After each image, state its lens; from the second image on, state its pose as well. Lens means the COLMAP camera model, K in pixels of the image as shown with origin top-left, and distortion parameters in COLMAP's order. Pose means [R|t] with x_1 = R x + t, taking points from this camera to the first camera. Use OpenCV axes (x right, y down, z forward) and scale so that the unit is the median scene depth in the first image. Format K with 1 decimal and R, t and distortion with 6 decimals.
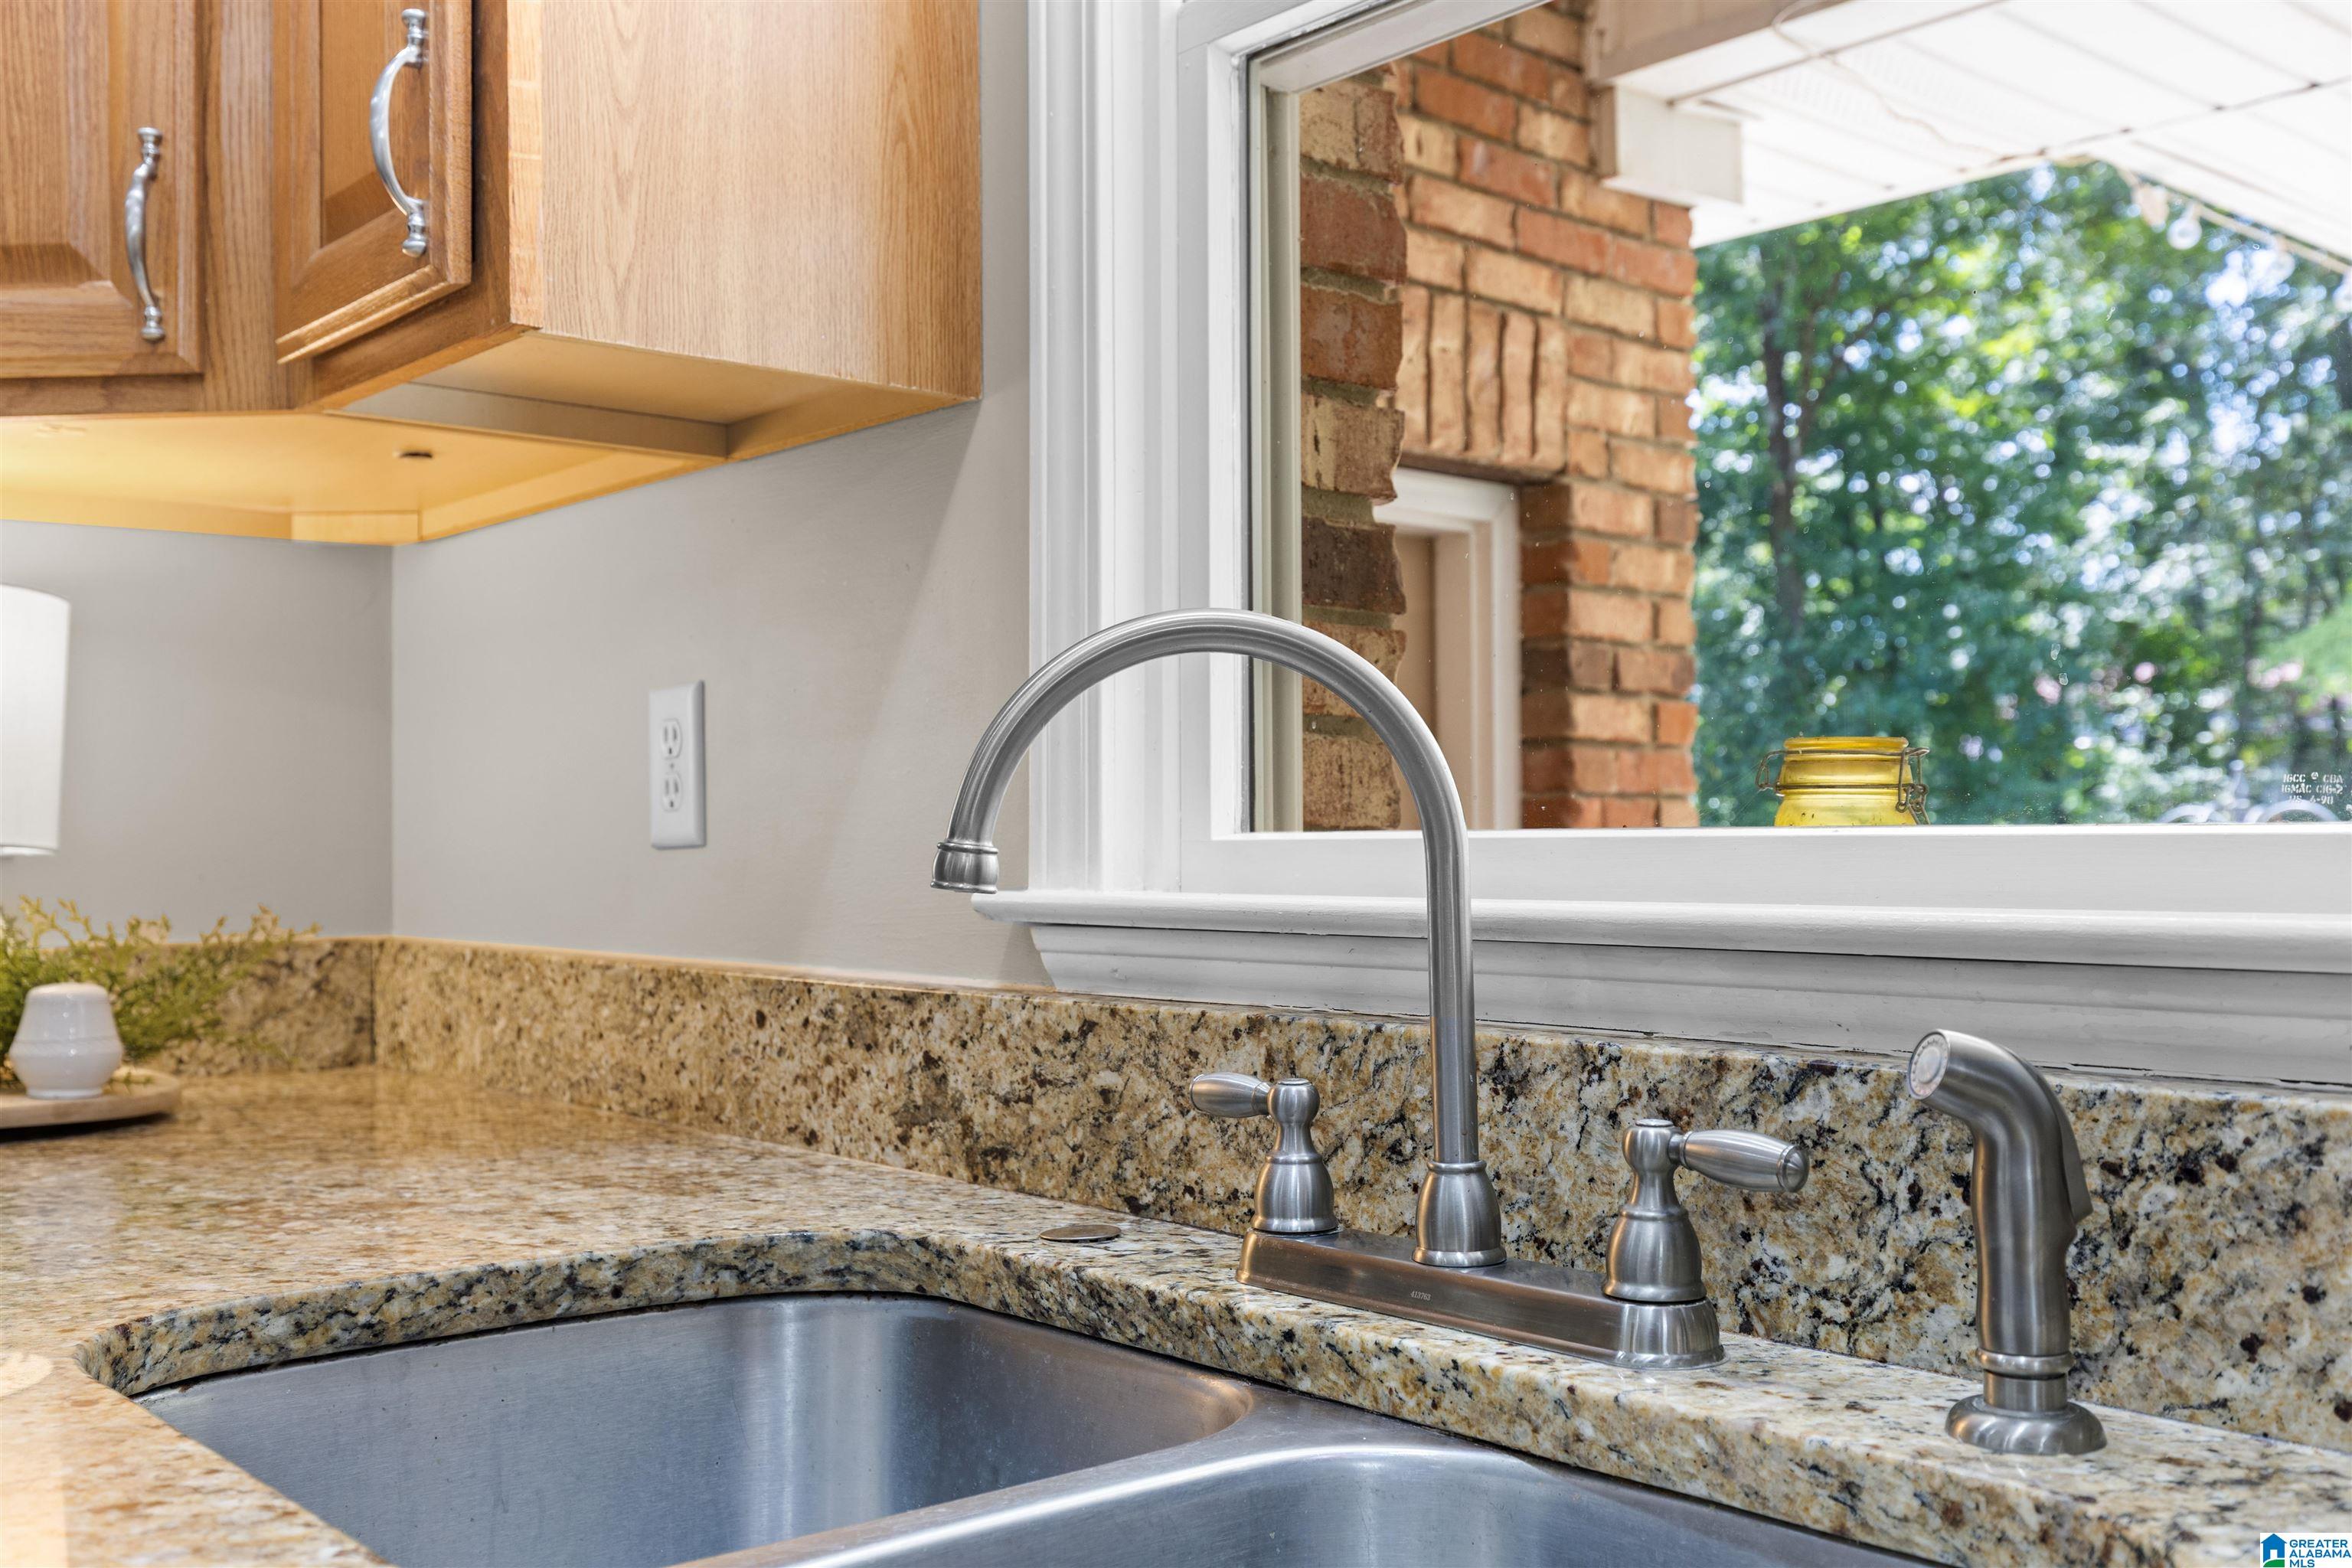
lens RADIAL K [[2244.1, 0, 1186.7], [0, 2244.1, 799.0], [0, 0, 1]] dist [0.023998, 0.000000]
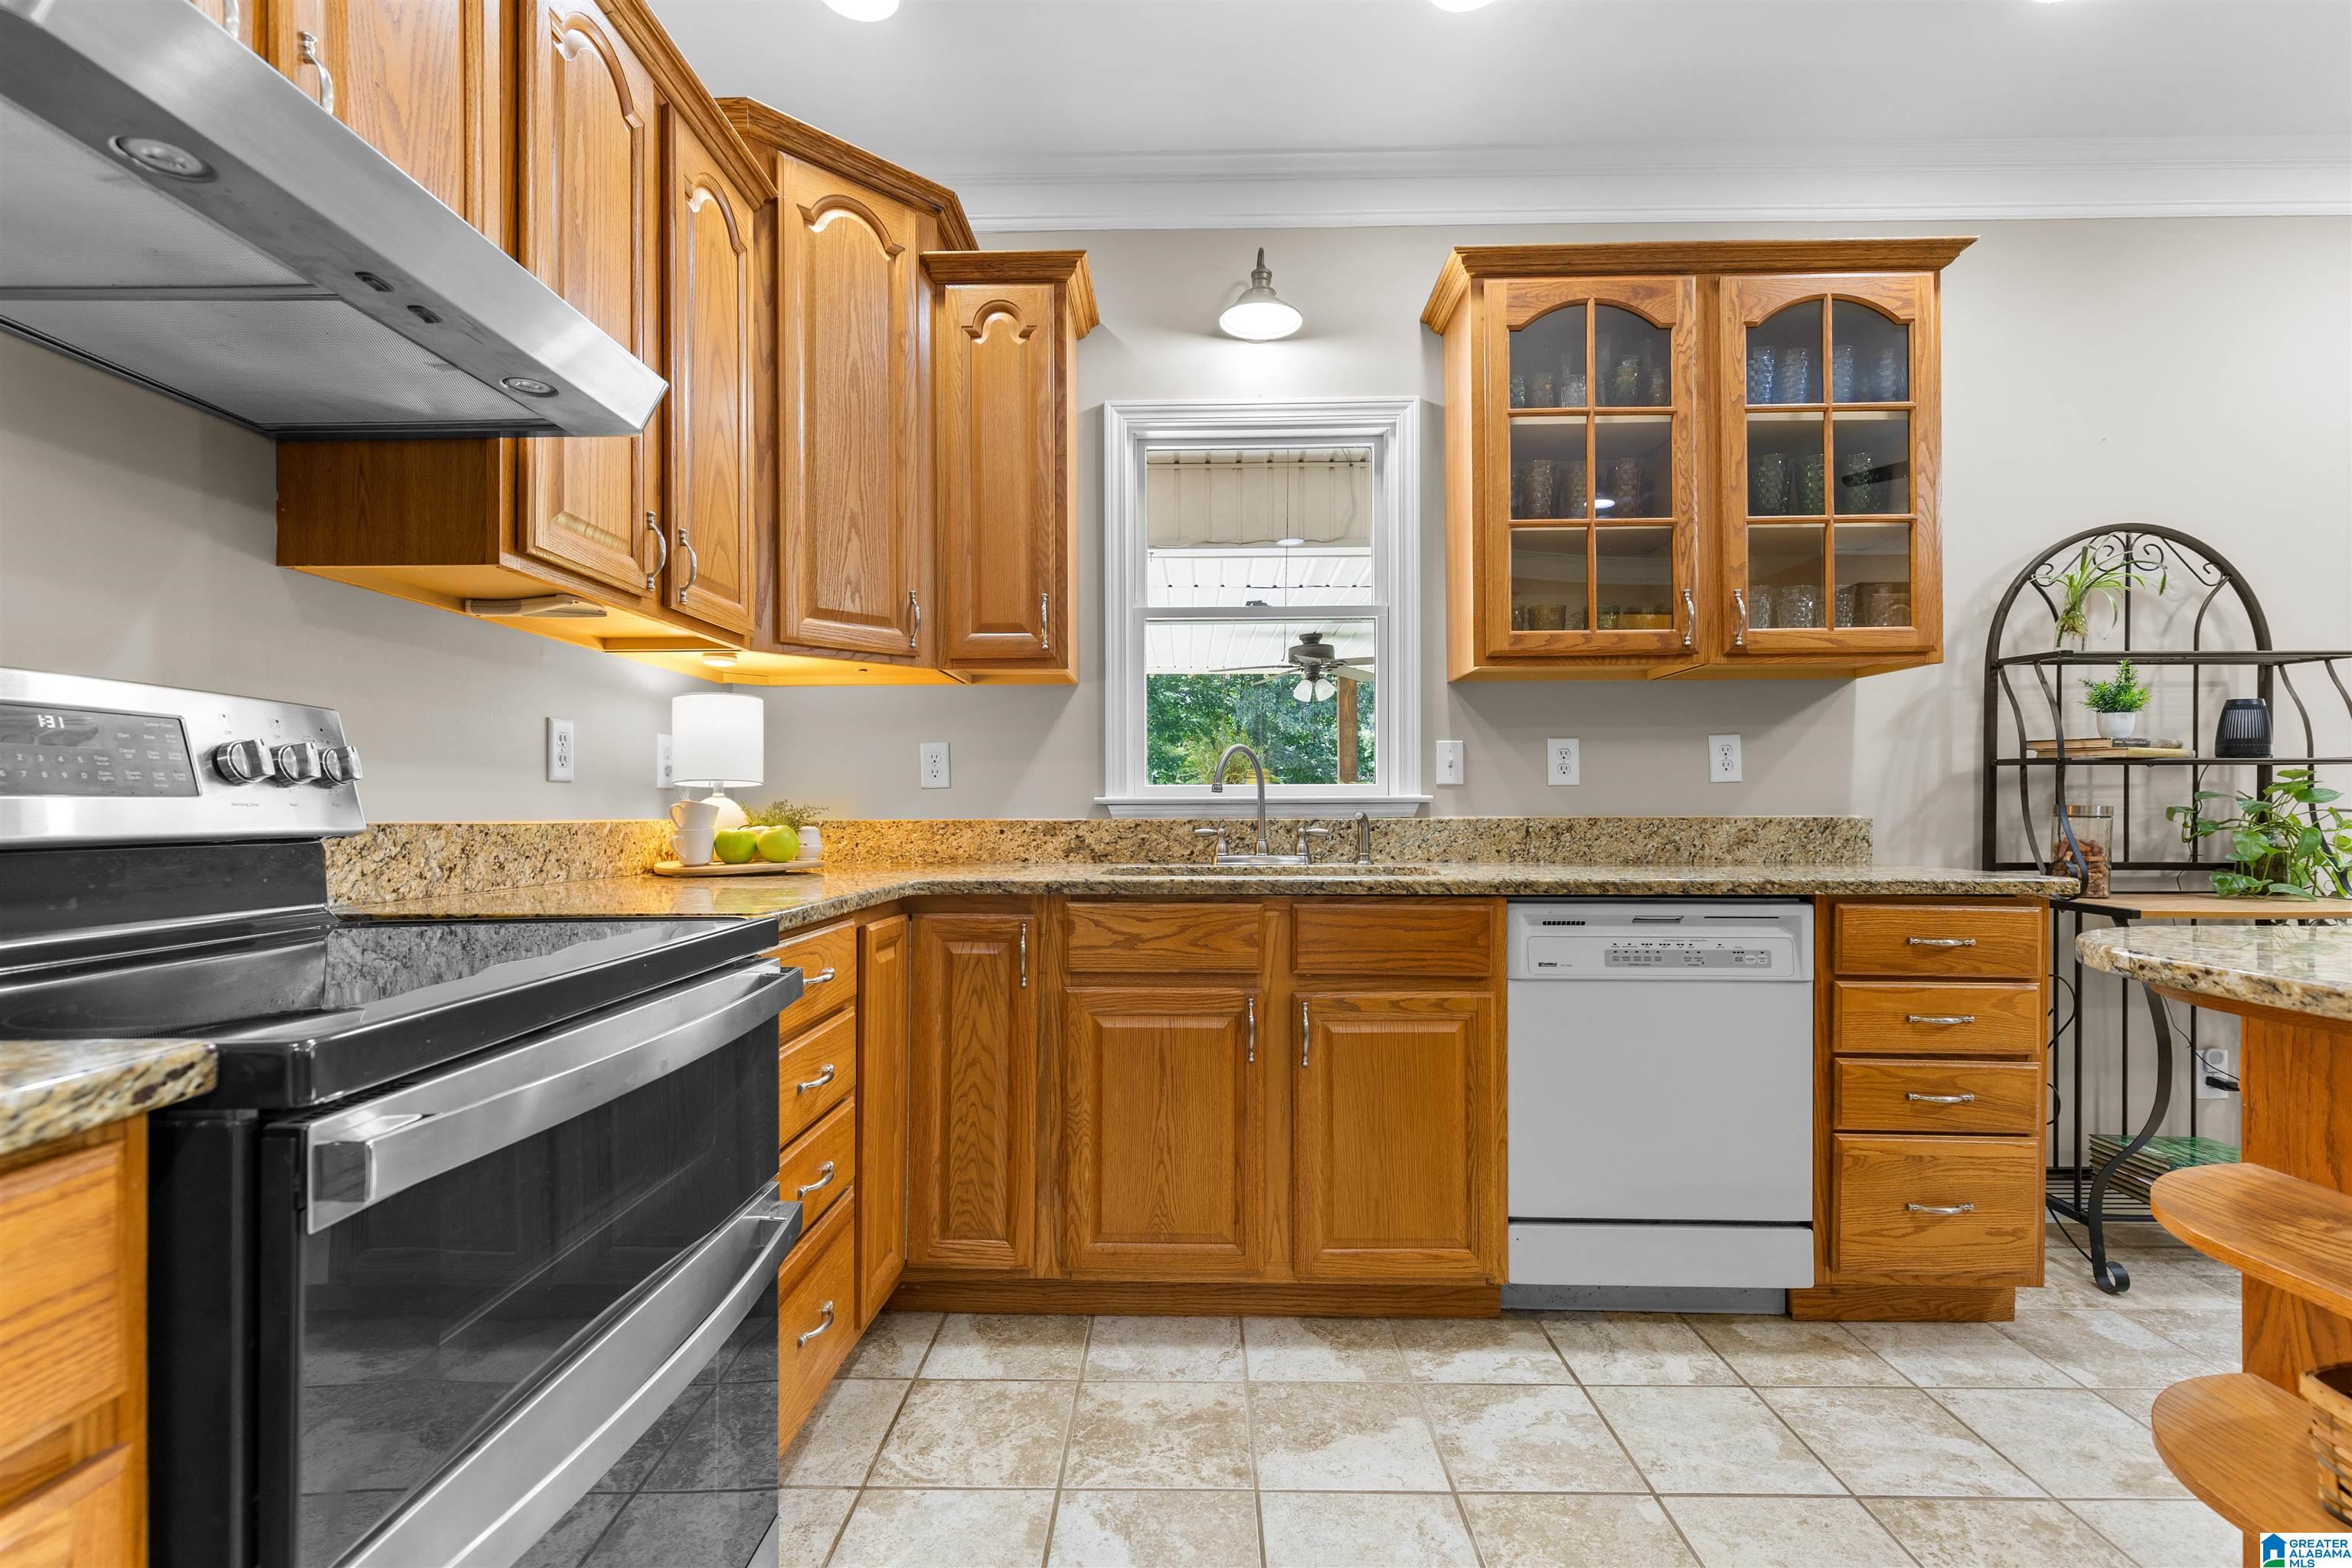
lens RADIAL K [[1058.4, 0, 1181.2], [0, 1058.4, 803.5], [0, 0, 1]] dist [0.007562, -0.001369]
pose [[0.665253, 0.004831, 0.746602, -1.414039], [-0.014049, 0.999883, 0.006049, 0.034962], [-0.746485, -0.014513, 0.665243, -0.471640]]
